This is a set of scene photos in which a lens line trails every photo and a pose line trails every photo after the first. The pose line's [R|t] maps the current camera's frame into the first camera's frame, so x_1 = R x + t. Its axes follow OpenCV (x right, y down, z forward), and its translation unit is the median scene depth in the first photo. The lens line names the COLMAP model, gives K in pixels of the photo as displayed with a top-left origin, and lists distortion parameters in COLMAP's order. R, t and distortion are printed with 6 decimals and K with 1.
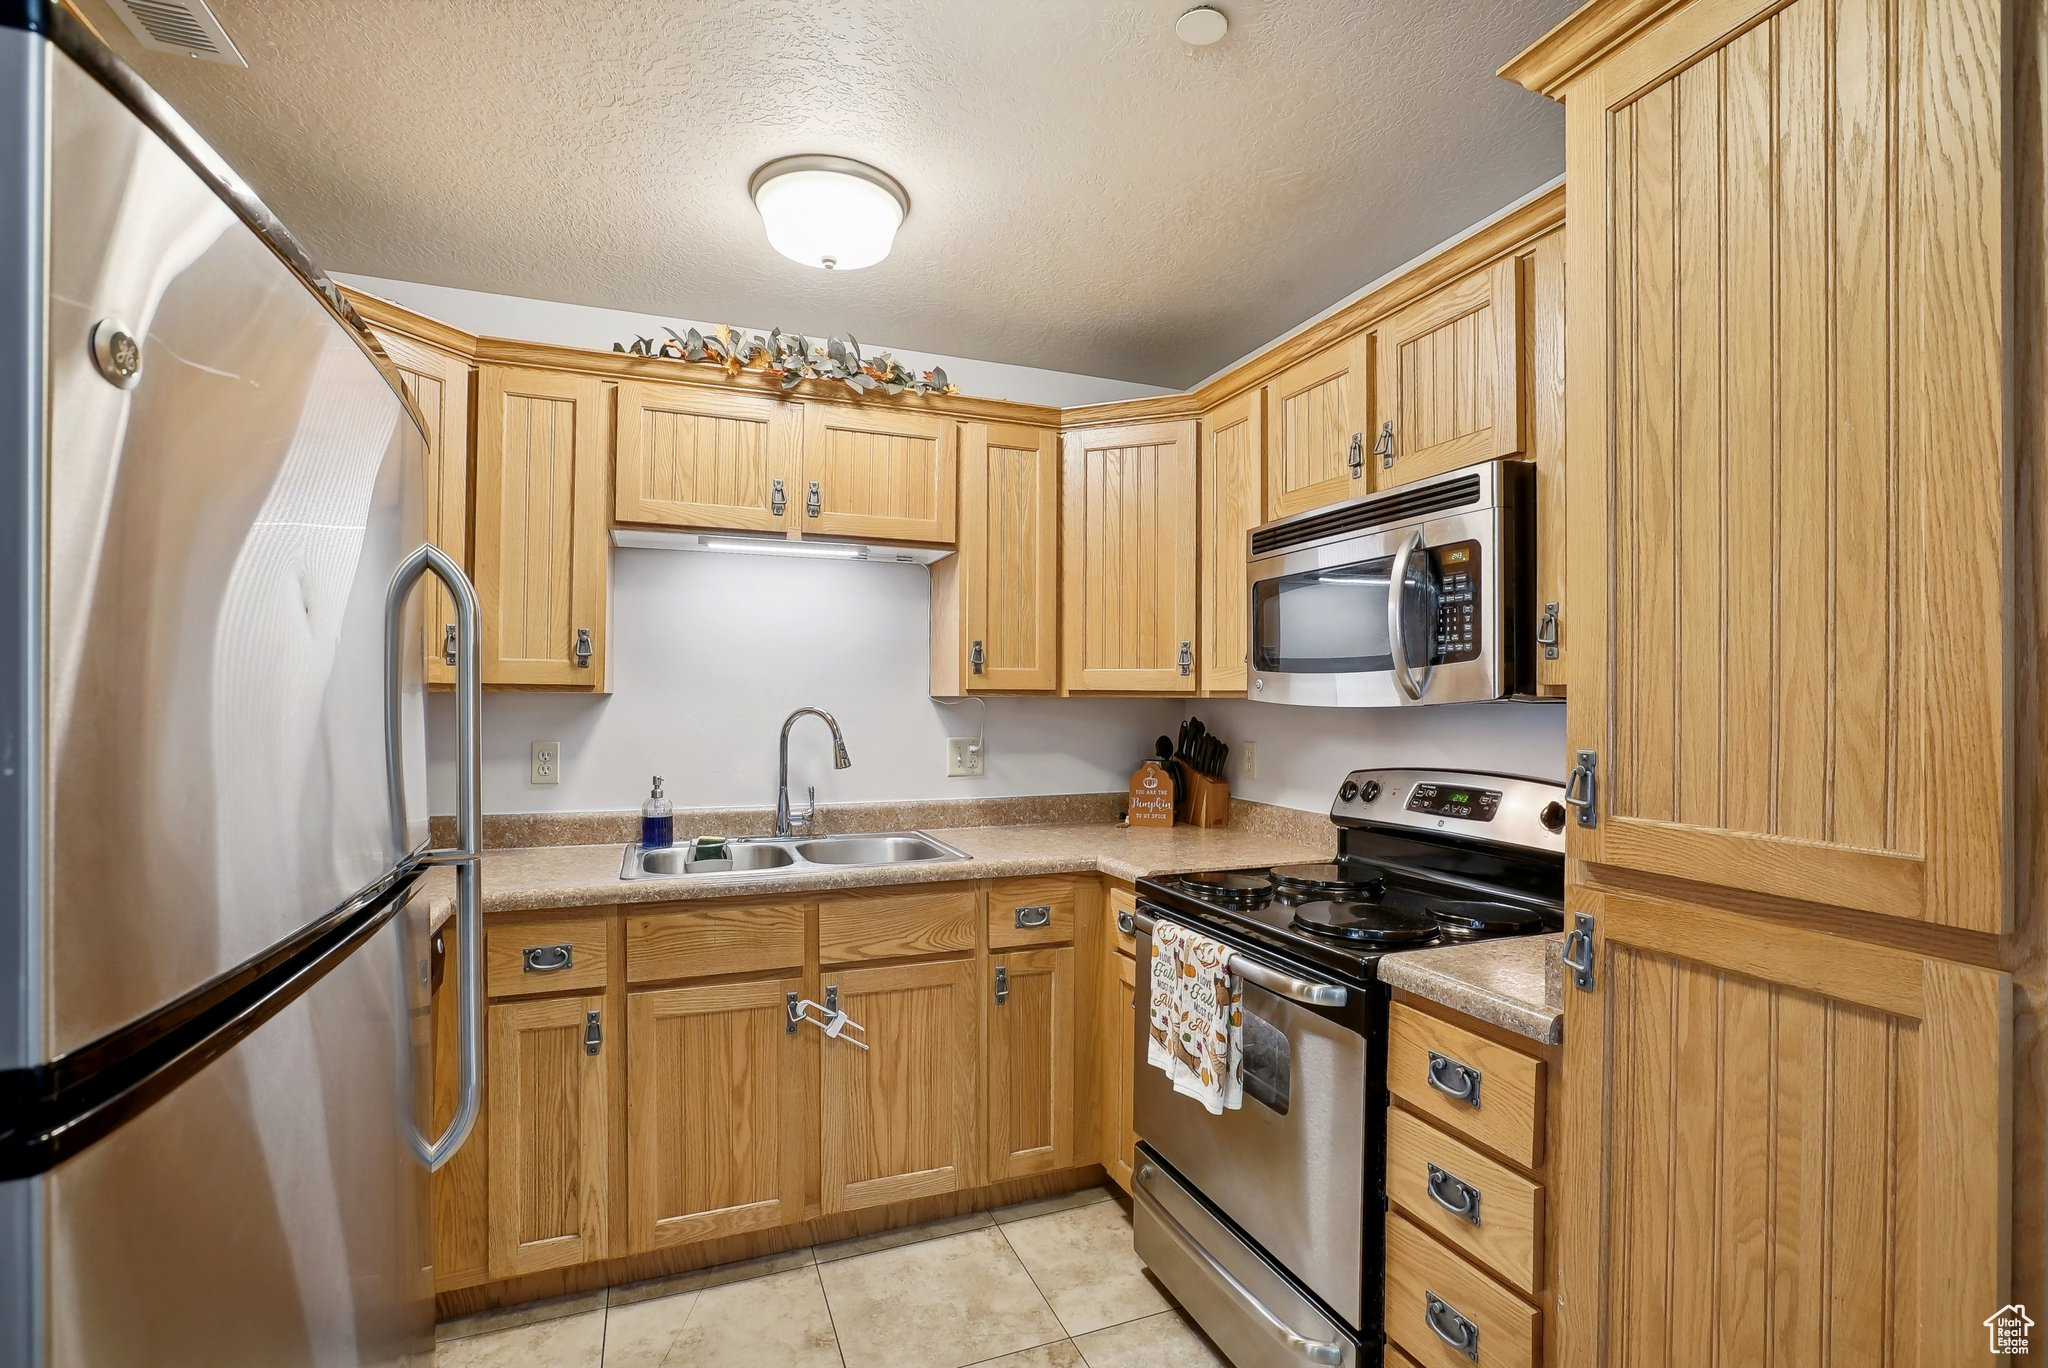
lens RADIAL K [[935.9, 0, 1029.8], [0, 935.9, 695.7], [0, 0, 1]] dist [-0.030260, 0.010930]
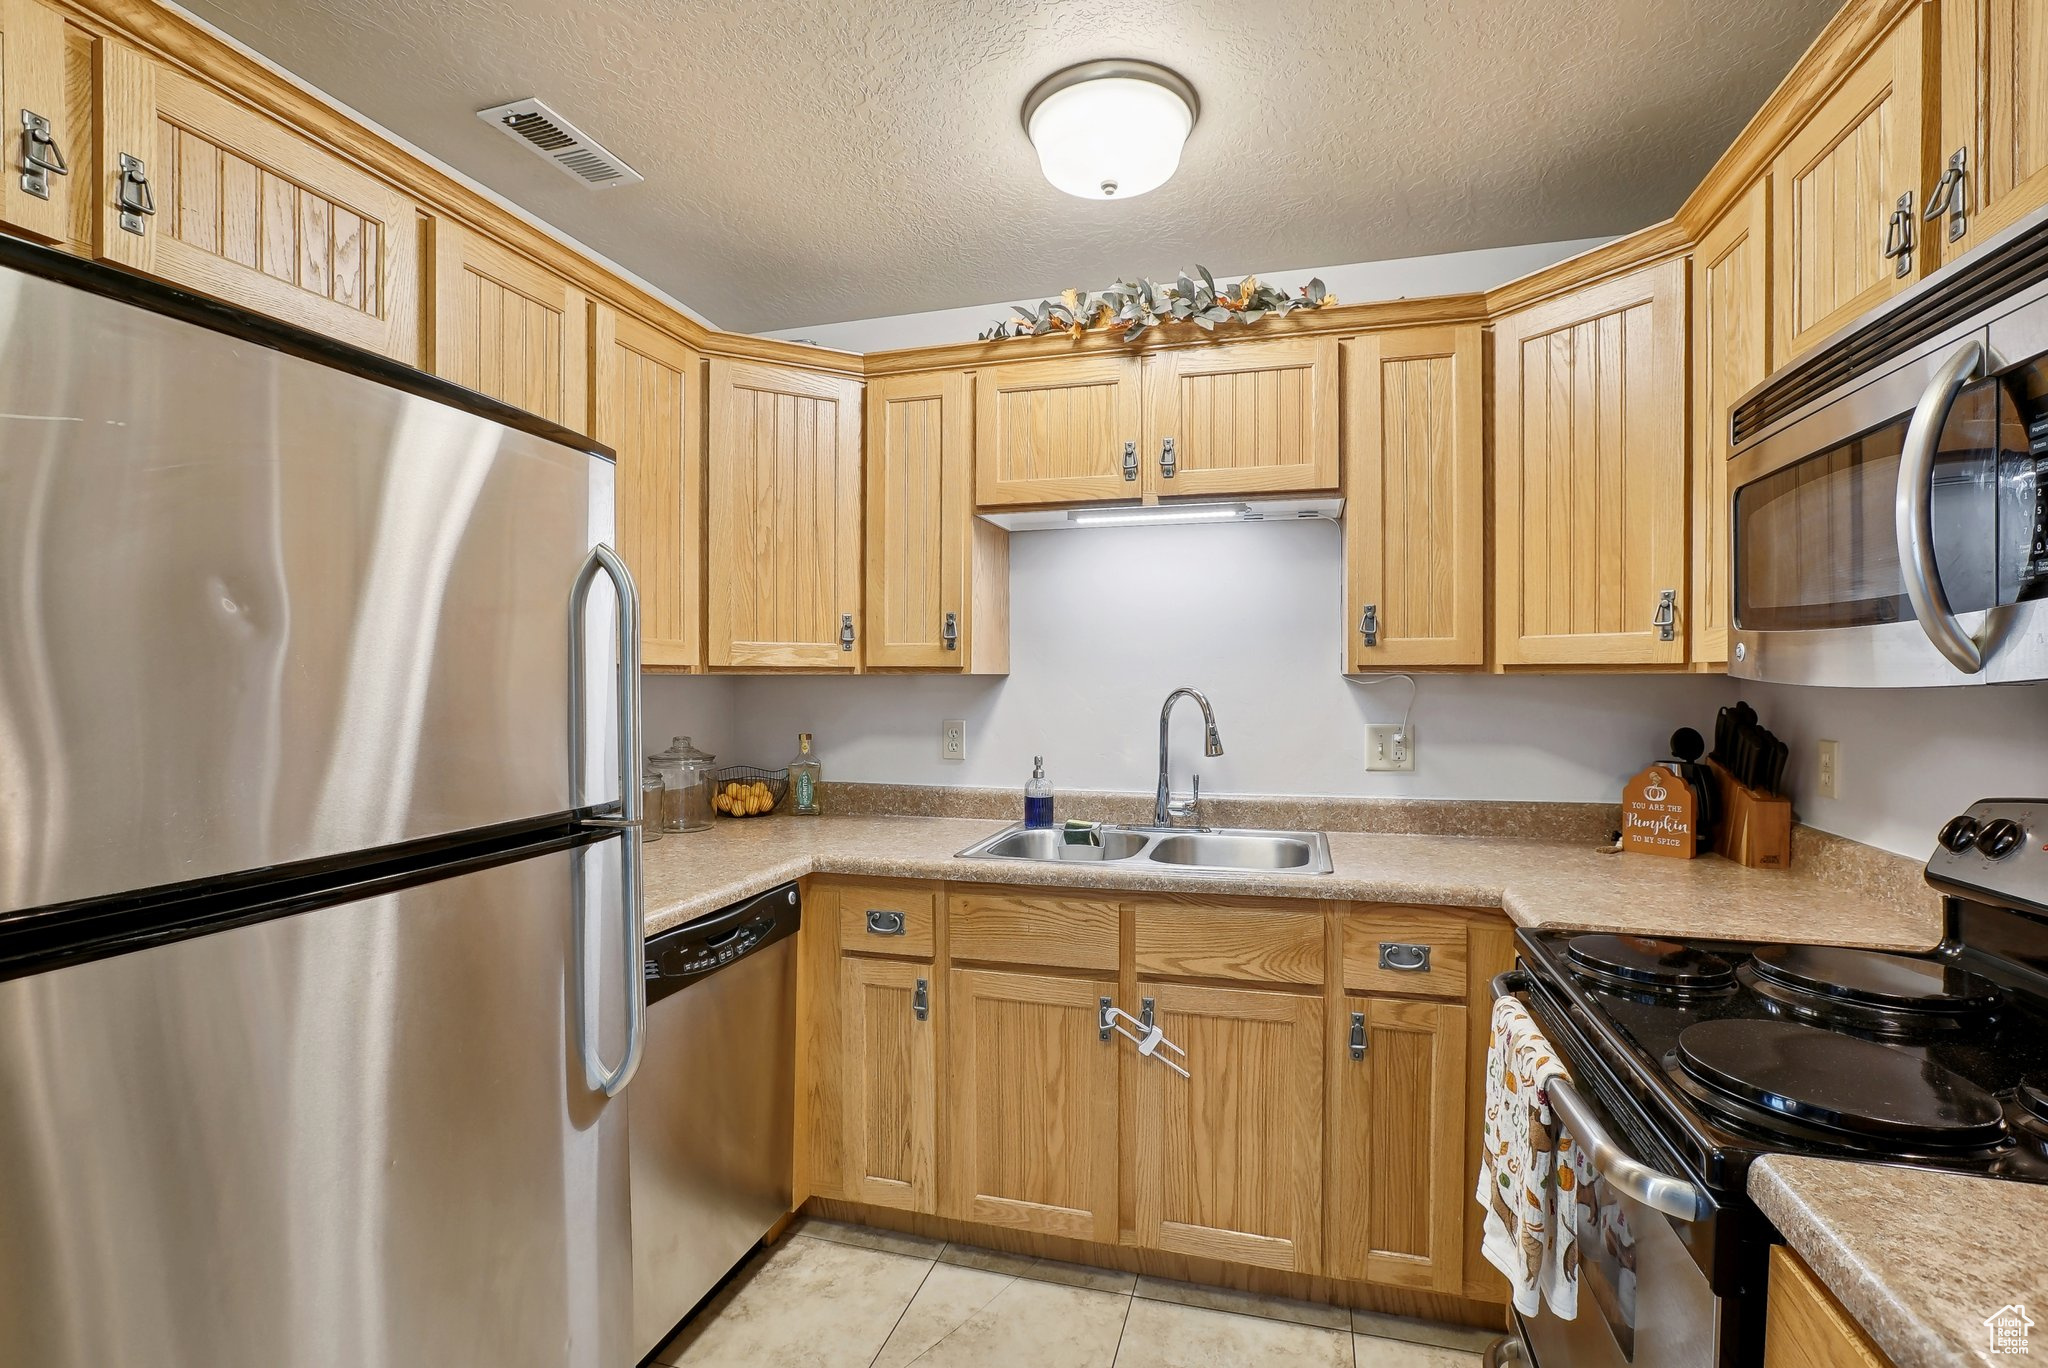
lens RADIAL K [[935.9, 0, 1039.4], [0, 935.9, 692.8], [0, 0, 1]] dist [-0.030260, 0.010930]
pose [[0.796381, 0.002367, -0.604791, 0.229482], [0.008828, 0.999840, 0.015538, 0.002184], [0.604731, -0.017713, 0.796233, 0.208352]]
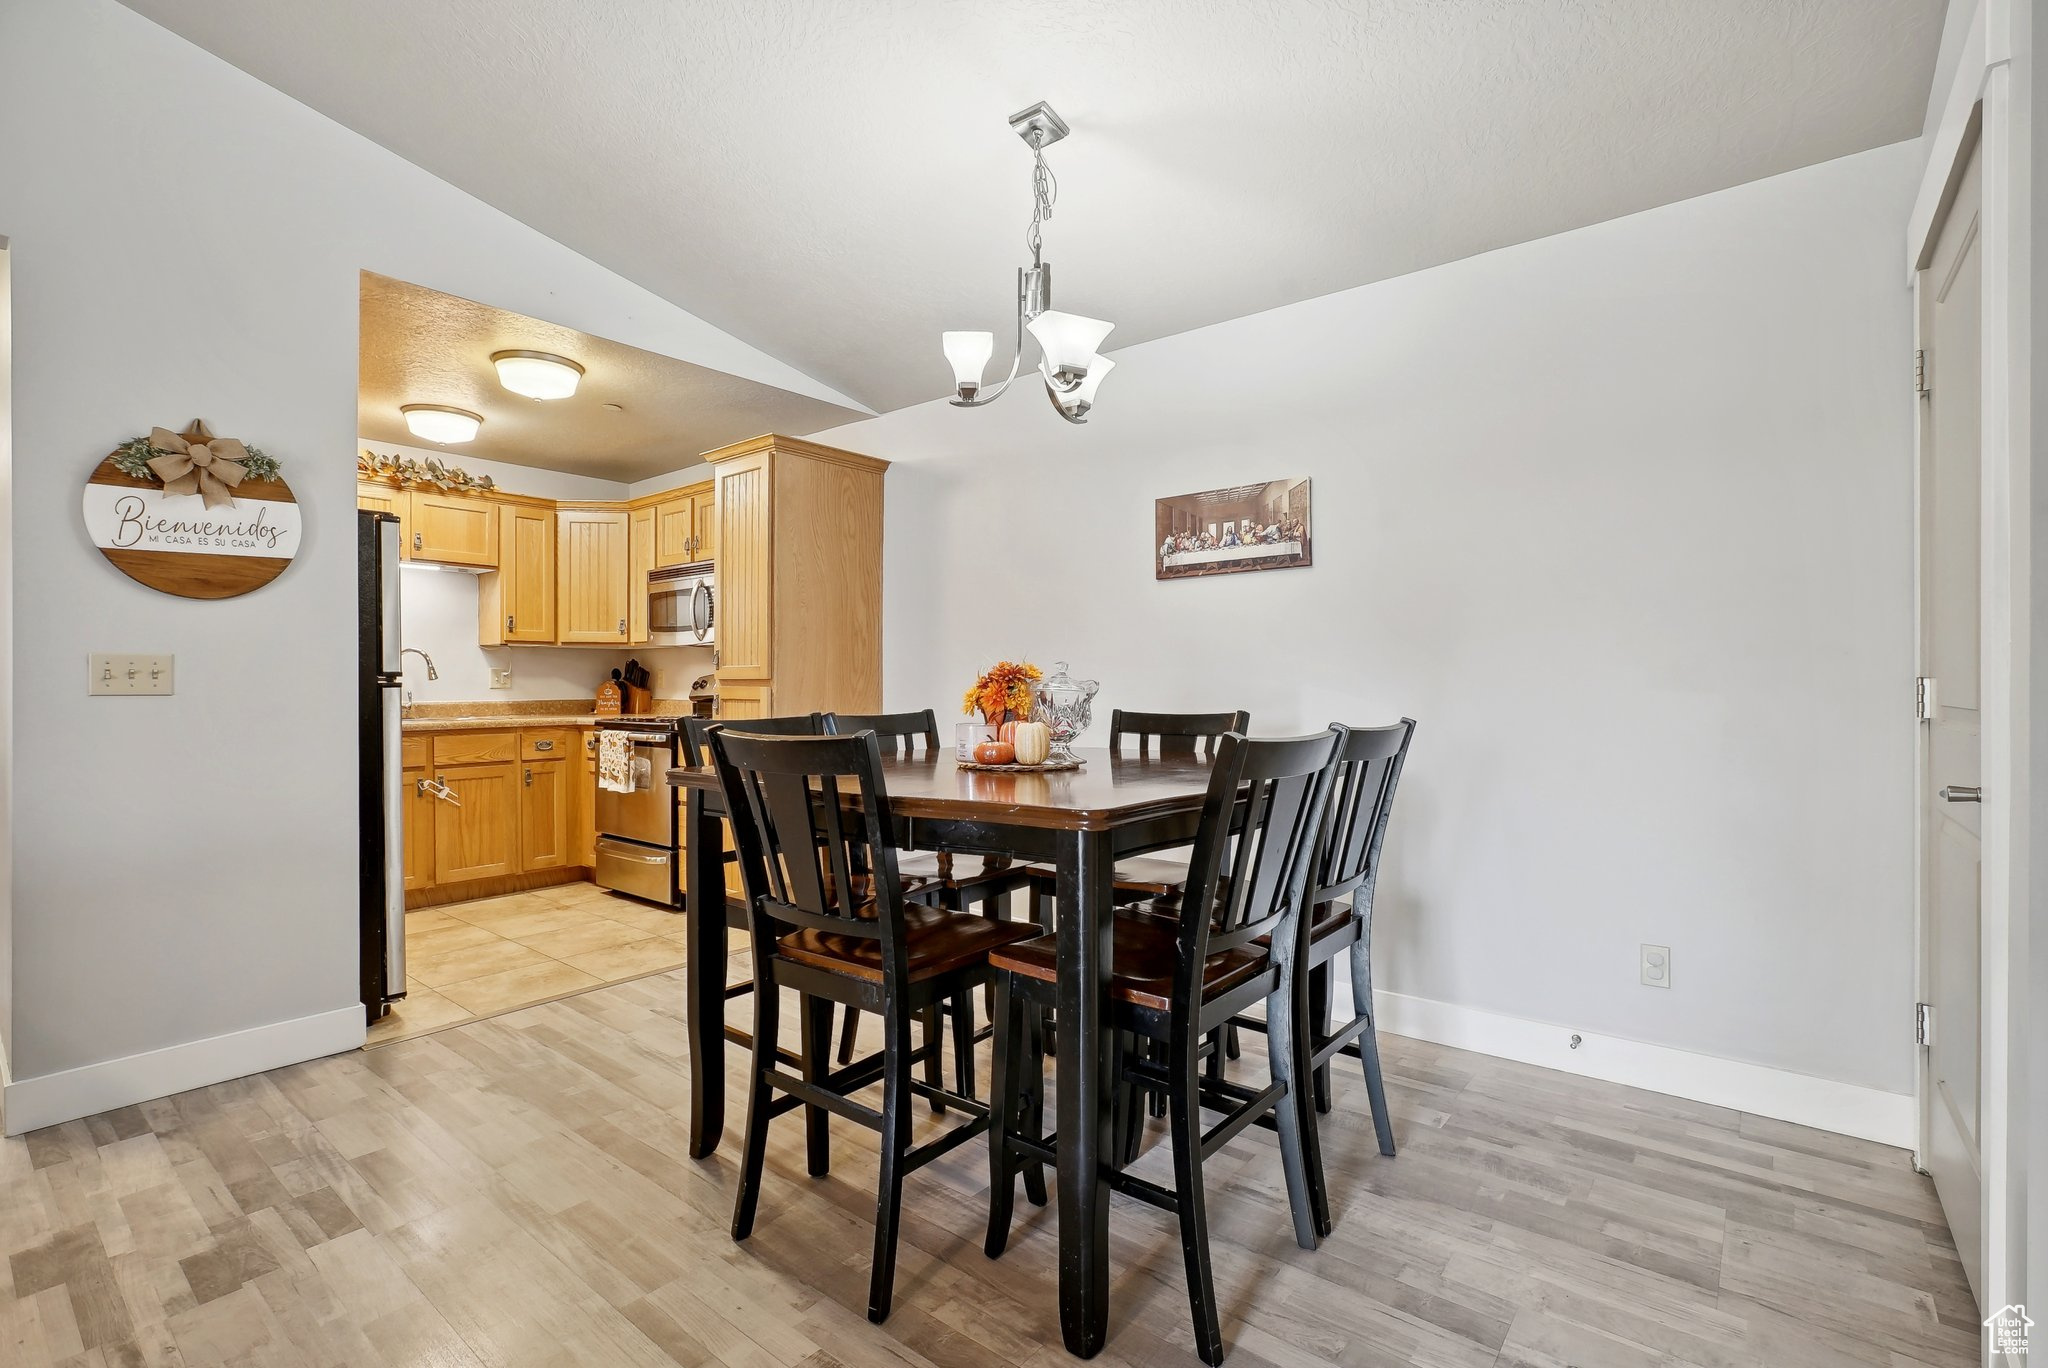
lens RADIAL K [[935.9, 0, 1025.6], [0, 935.9, 686.4], [0, 0, 1]] dist [-0.030260, 0.010930]
pose [[0.873222, -0.007601, 0.487264, -0.069228], [0.004068, 0.999957, 0.008309, 0.088494], [-0.487307, -0.005273, 0.873215, -1.396486]]
